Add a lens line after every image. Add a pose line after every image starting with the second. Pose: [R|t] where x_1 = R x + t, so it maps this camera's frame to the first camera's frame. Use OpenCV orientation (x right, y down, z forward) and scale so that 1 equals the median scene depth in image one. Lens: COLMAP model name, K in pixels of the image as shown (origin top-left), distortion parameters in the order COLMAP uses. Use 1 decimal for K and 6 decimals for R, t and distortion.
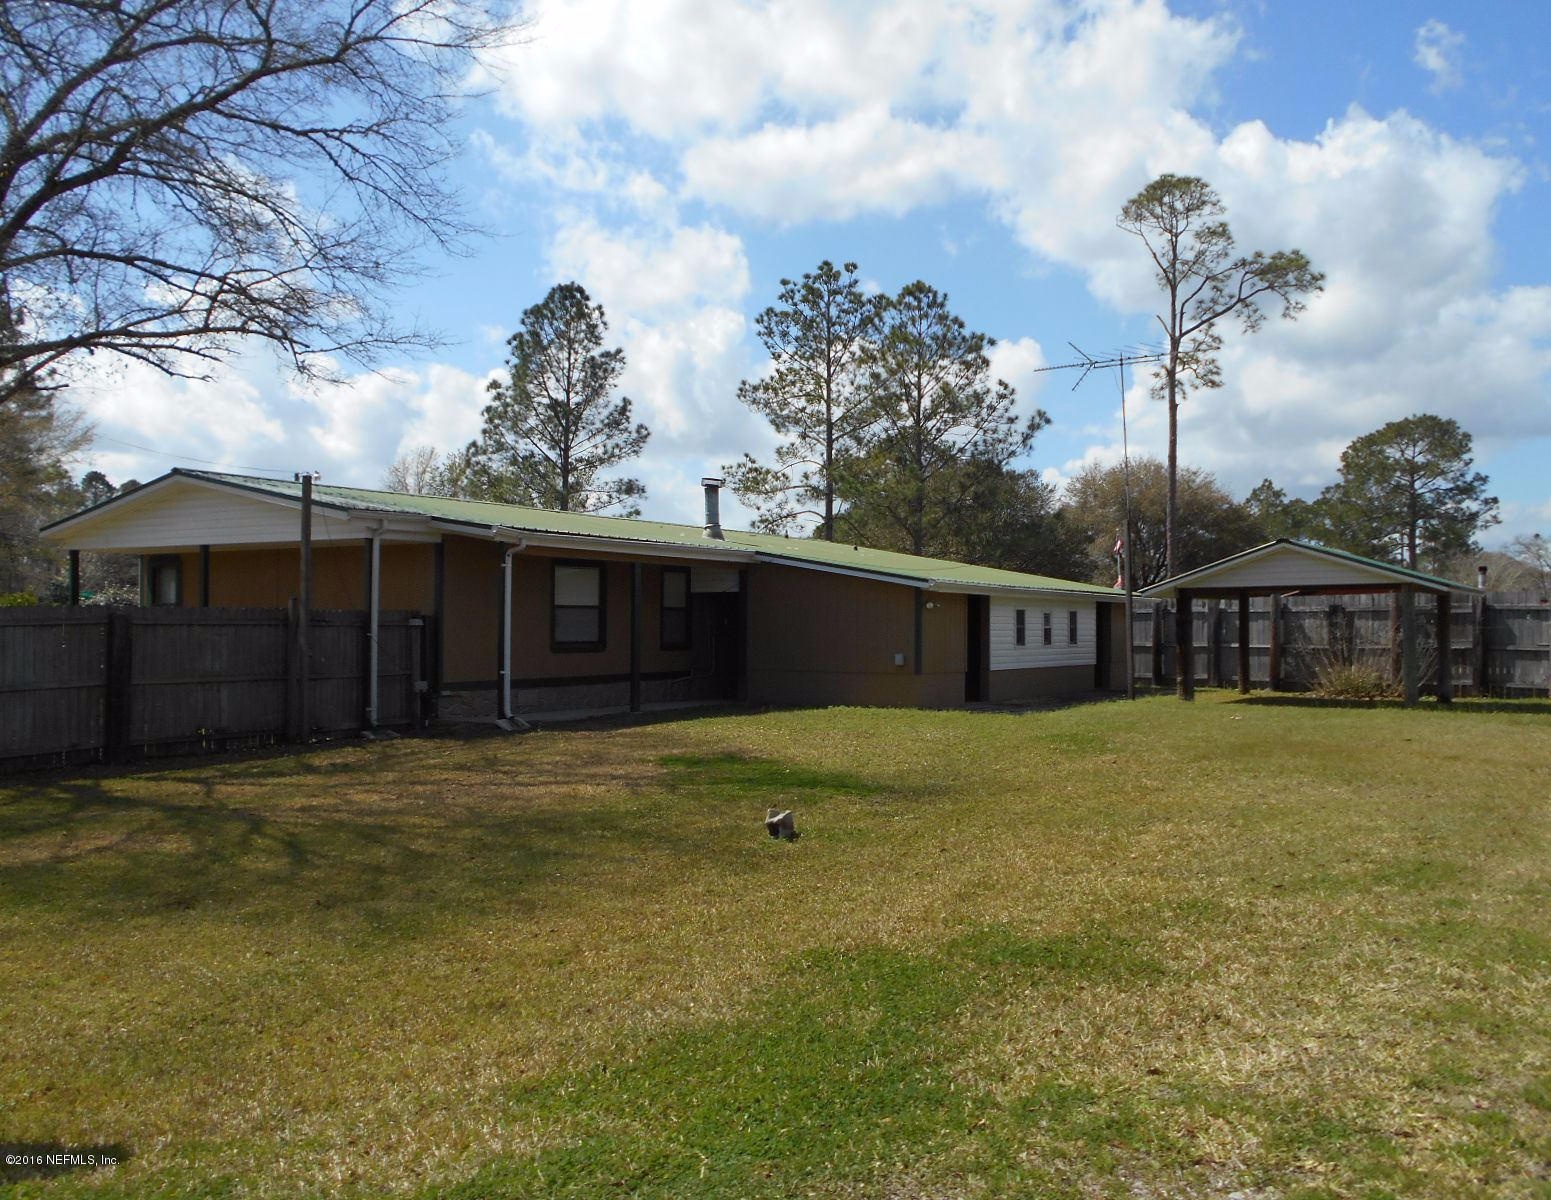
lens RADIAL K [[1254.5, 0, 775.5], [0, 1254.5, 600.0], [0, 0, 1]] dist [0.004653, -0.000234]
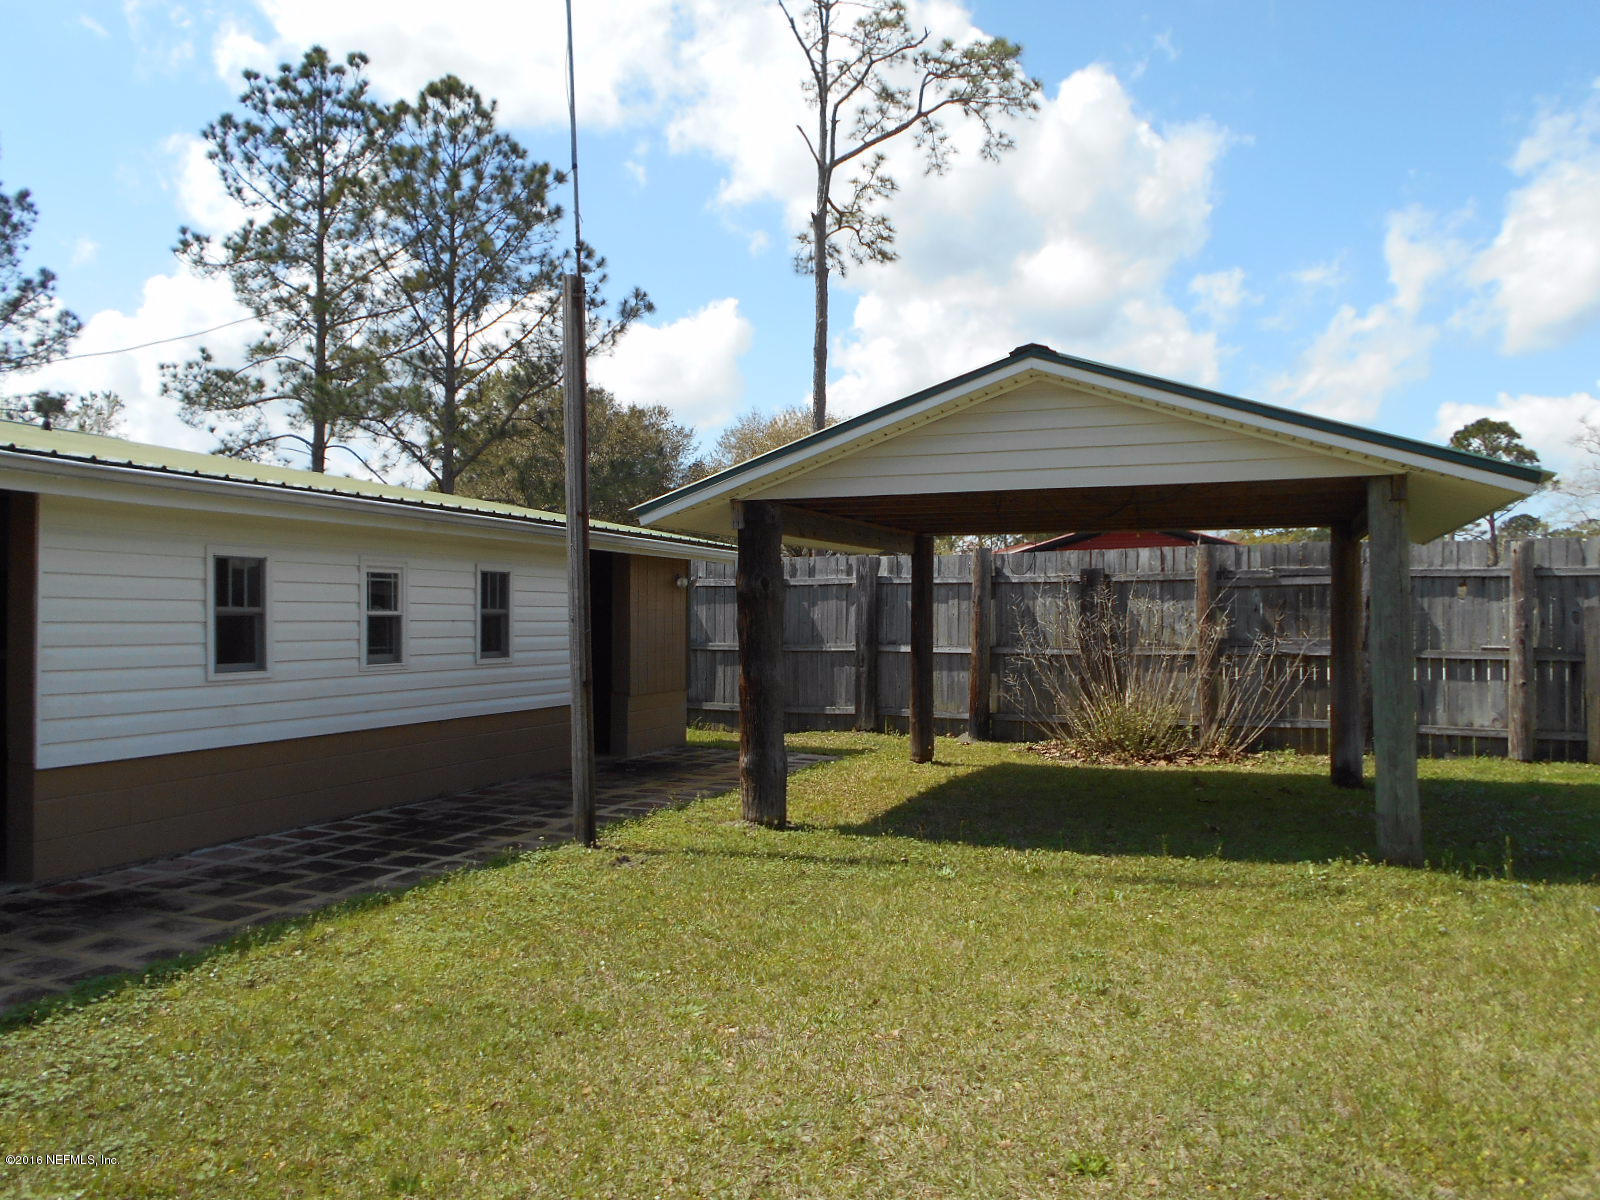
lens RADIAL K [[1228.5, 0, 803.0], [0, 1228.5, 611.0], [0, 0, 1]] dist [0.003841, 0.010796]
pose [[0.967091, -0.000495, 0.254431, 0.142385], [-0.003798, 0.999859, 0.016379, 0.009041], [-0.254403, -0.016806, 0.966952, 0.378774]]
